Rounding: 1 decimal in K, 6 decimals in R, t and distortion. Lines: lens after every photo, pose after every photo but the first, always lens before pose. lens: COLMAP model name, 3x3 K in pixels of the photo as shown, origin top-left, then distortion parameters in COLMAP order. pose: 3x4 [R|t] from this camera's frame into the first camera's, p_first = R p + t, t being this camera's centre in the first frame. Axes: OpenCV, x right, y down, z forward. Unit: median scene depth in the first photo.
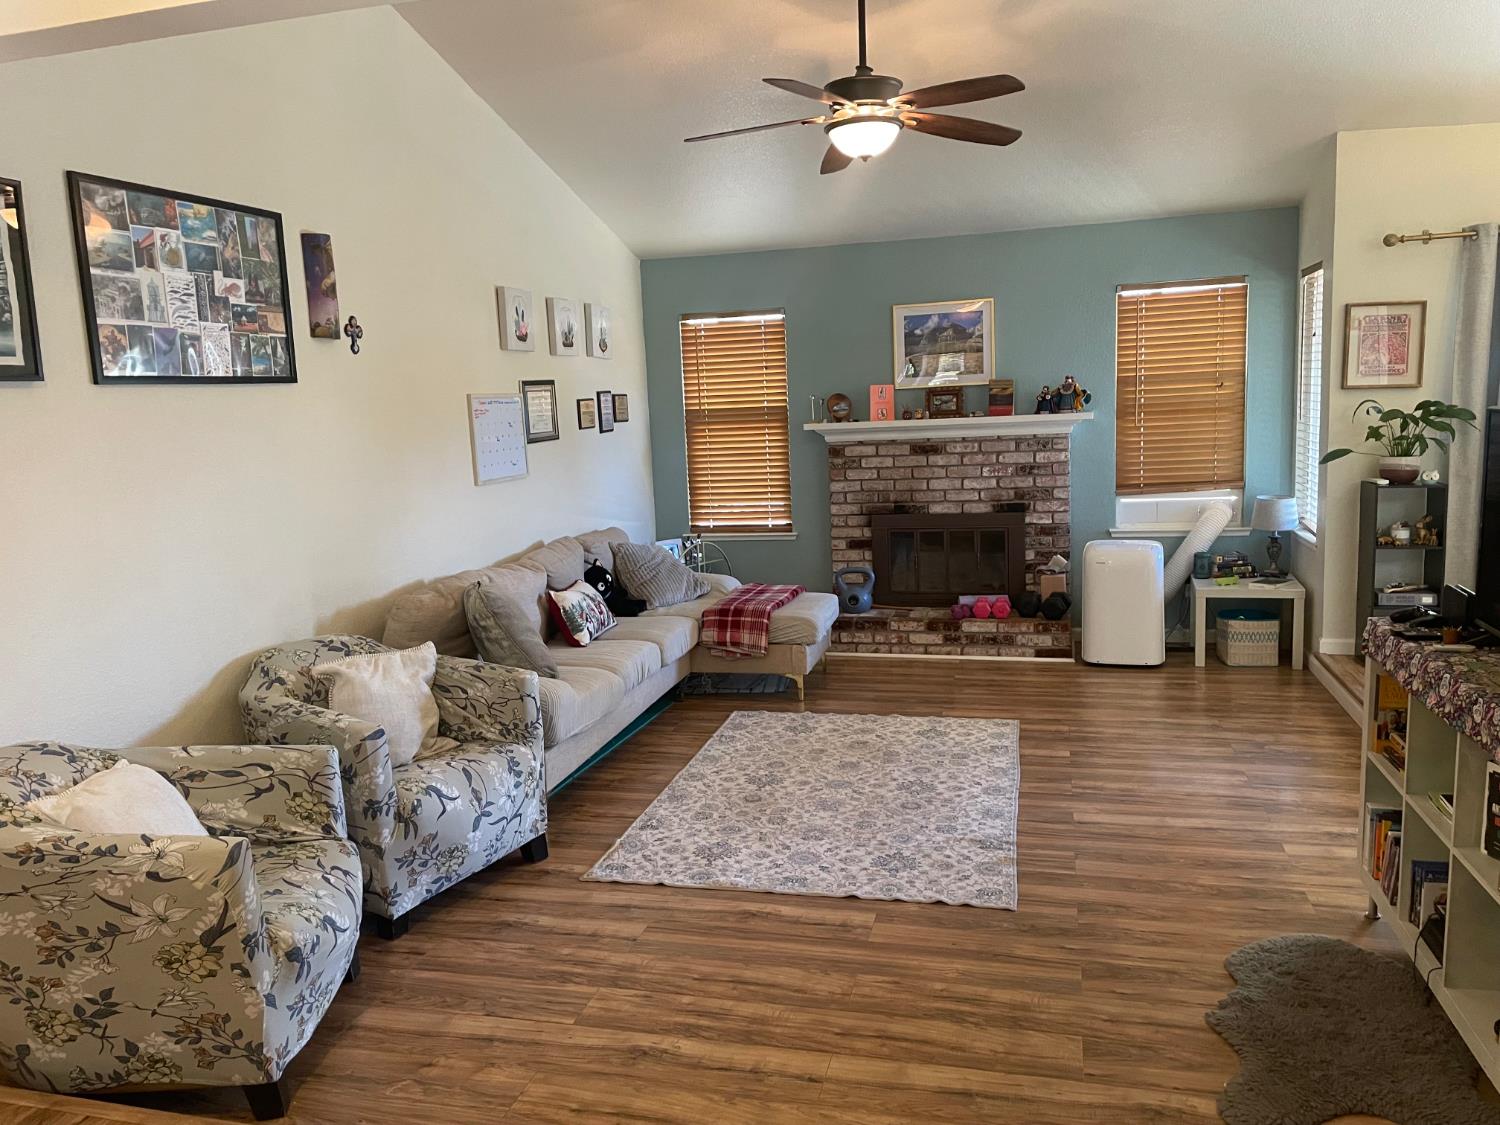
lens RADIAL K [[1129.7, 0, 745.5], [0, 1129.7, 554.3], [0, 0, 1]] dist [0.063160, -0.079710]
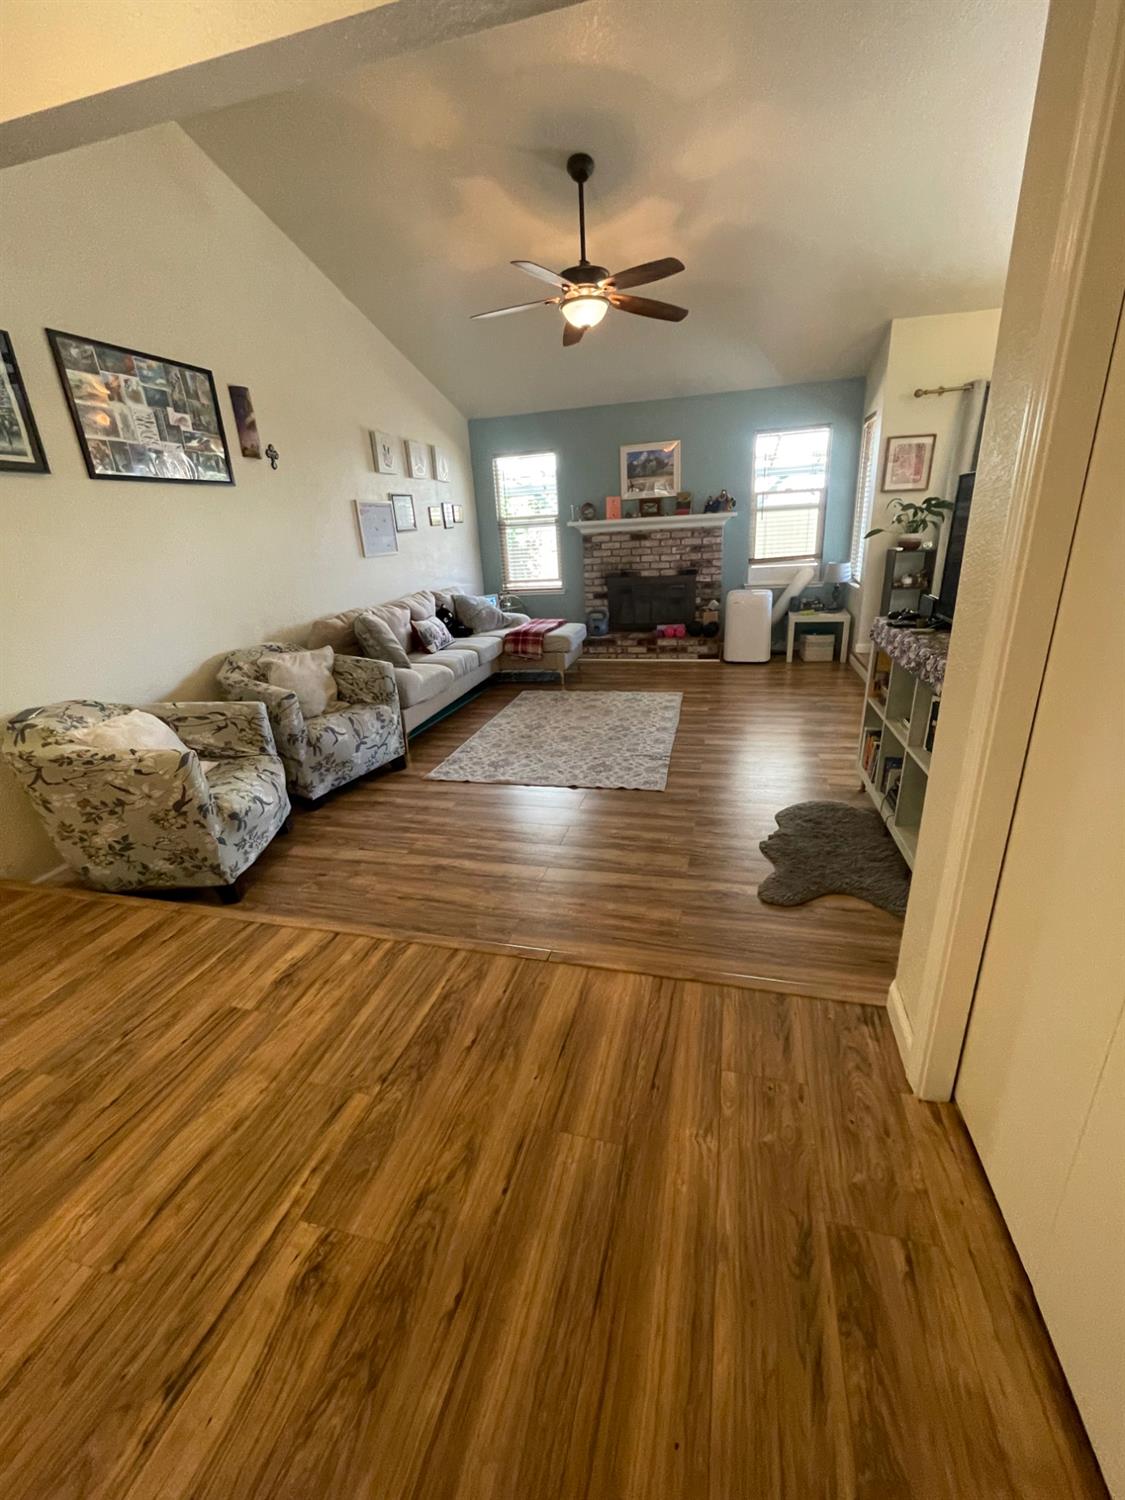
lens RADIAL K [[604.1, 0, 567.3], [0, 604.1, 749.4], [0, 0, 1]] dist [-0.010327, 0.000798]
pose [[0.999923, -0.012331, 0.001024, 0.080357], [0.011846, 0.977932, 0.208589, 0.047727], [-0.003573, -0.208561, 0.978003, 0.089778]]
